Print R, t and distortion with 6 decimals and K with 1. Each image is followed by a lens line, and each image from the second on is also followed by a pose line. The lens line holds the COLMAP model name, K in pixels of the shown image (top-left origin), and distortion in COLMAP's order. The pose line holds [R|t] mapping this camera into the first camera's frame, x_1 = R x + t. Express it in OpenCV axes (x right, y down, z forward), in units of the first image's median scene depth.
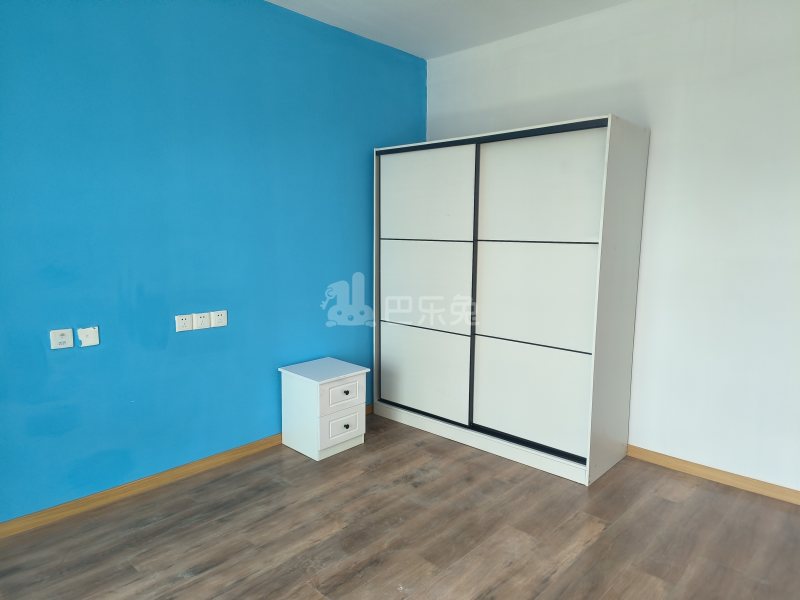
lens RADIAL K [[525.3, 0, 400.0], [0, 525.3, 300.0], [0, 0, 1]] dist [0.037435, -0.002302]
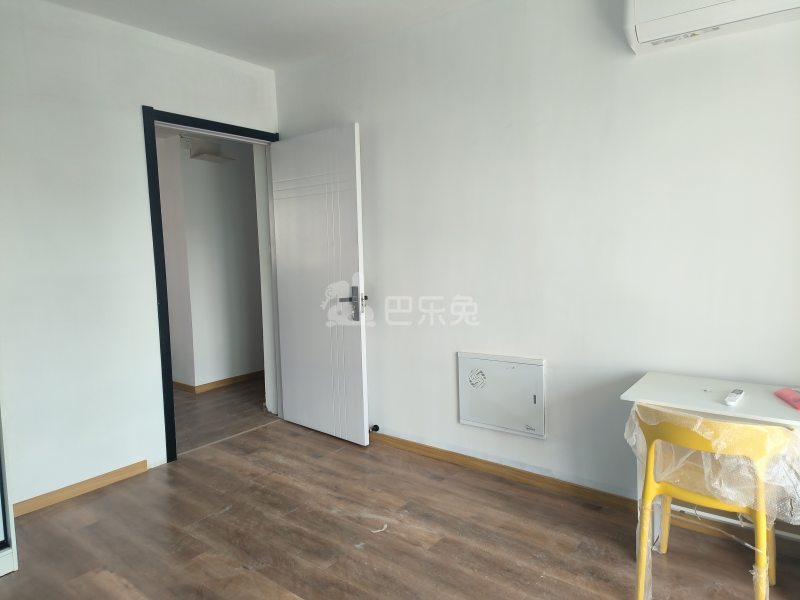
lens RADIAL K [[529.7, 0, 400.0], [0, 529.7, 300.0], [0, 0, 1]] dist [0.096110, -0.079142]
pose [[-0.101402, -0.101778, 0.989626, -0.576885], [0.150093, 0.981802, 0.116352, -0.064933], [-0.983458, 0.160334, -0.084281, 0.552295]]
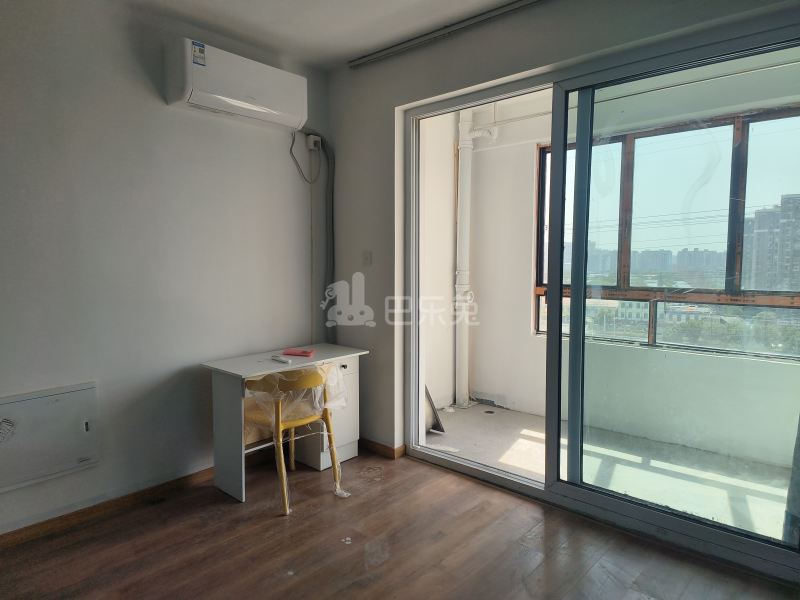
lens RADIAL K [[529.7, 0, 400.0], [0, 529.7, 300.0], [0, 0, 1]] dist [0.096110, -0.079142]
pose [[-0.999465, -0.001030, -0.032680, -0.045181], [-0.007733, 0.978594, 0.205654, -0.158513], [0.031769, 0.205797, -0.978079, 1.279291]]
